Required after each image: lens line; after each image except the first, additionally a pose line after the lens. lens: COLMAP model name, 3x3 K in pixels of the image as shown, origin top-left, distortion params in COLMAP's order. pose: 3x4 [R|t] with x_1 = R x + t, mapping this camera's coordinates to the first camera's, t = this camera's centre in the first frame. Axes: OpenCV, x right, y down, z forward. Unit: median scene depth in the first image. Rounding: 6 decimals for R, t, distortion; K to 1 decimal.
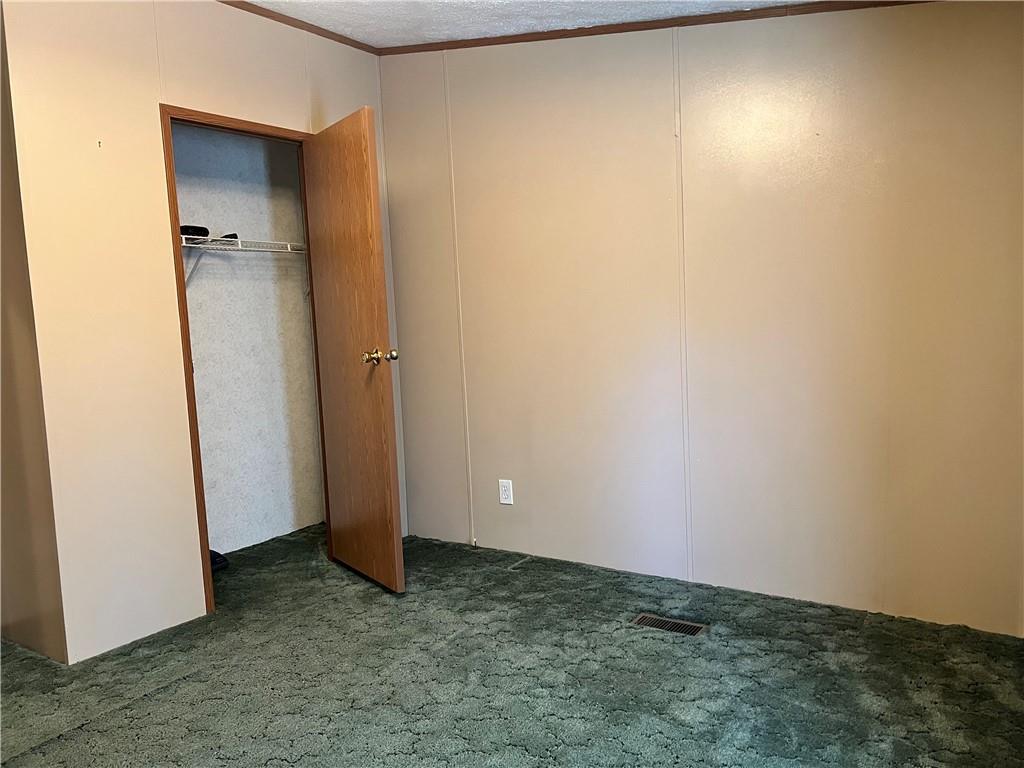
lens RADIAL K [[775.1, 0, 512.9], [0, 775.1, 384.1], [0, 0, 1]] dist [0.006071, 0.001662]
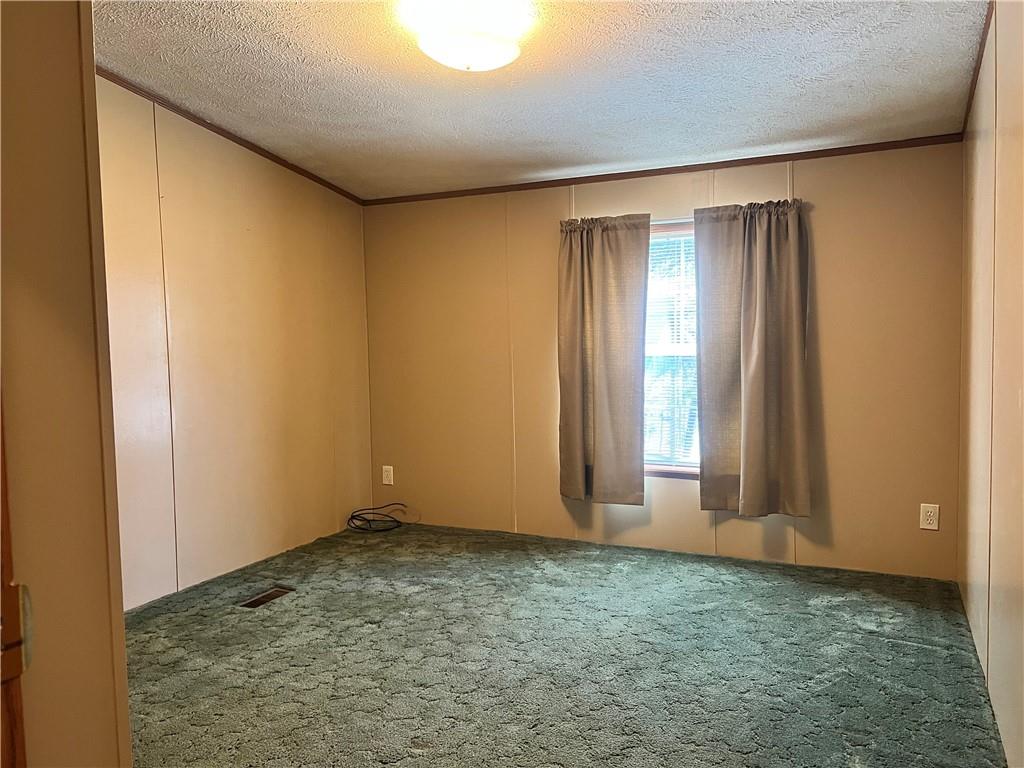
lens RADIAL K [[775.1, 0, 512.7], [0, 775.1, 382.8], [0, 0, 1]] dist [0.006071, 0.001662]
pose [[-0.145215, -0.019072, 0.989216, -1.241109], [0.111433, 0.993138, 0.035506, -0.044467], [-0.983105, 0.115387, -0.142093, 0.833142]]
